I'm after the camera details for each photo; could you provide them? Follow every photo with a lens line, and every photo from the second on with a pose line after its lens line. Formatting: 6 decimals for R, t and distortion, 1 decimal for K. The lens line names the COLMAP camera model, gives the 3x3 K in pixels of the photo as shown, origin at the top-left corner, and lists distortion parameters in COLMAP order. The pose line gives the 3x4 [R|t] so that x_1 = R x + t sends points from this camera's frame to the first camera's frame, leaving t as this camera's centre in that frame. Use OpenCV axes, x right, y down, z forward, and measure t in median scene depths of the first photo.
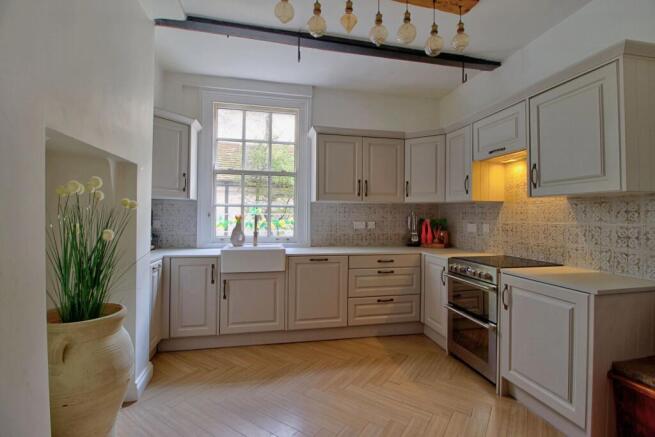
lens RADIAL K [[305.6, 0, 327.3], [0, 305.6, 214.9], [0, 0, 1]] dist [0.003874, -0.006395]
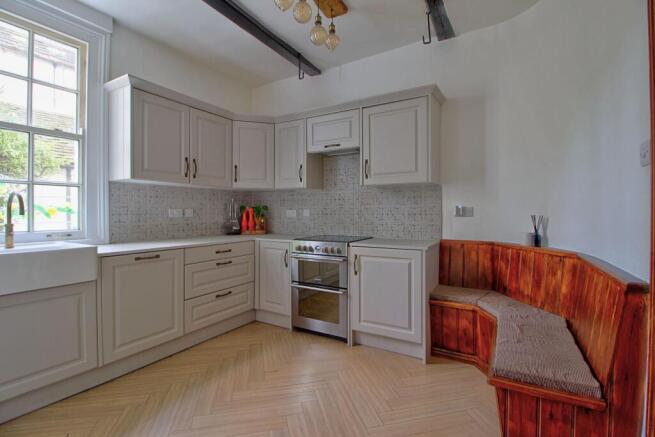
lens RADIAL K [[305.6, 0, 328.8], [0, 305.6, 214.3], [0, 0, 1]] dist [0.003874, -0.006395]
pose [[0.680133, -0.014175, 0.732952, -0.266548], [0.002834, 0.999856, 0.016707, 0.029415], [-0.733083, -0.009286, 0.680076, 0.164191]]
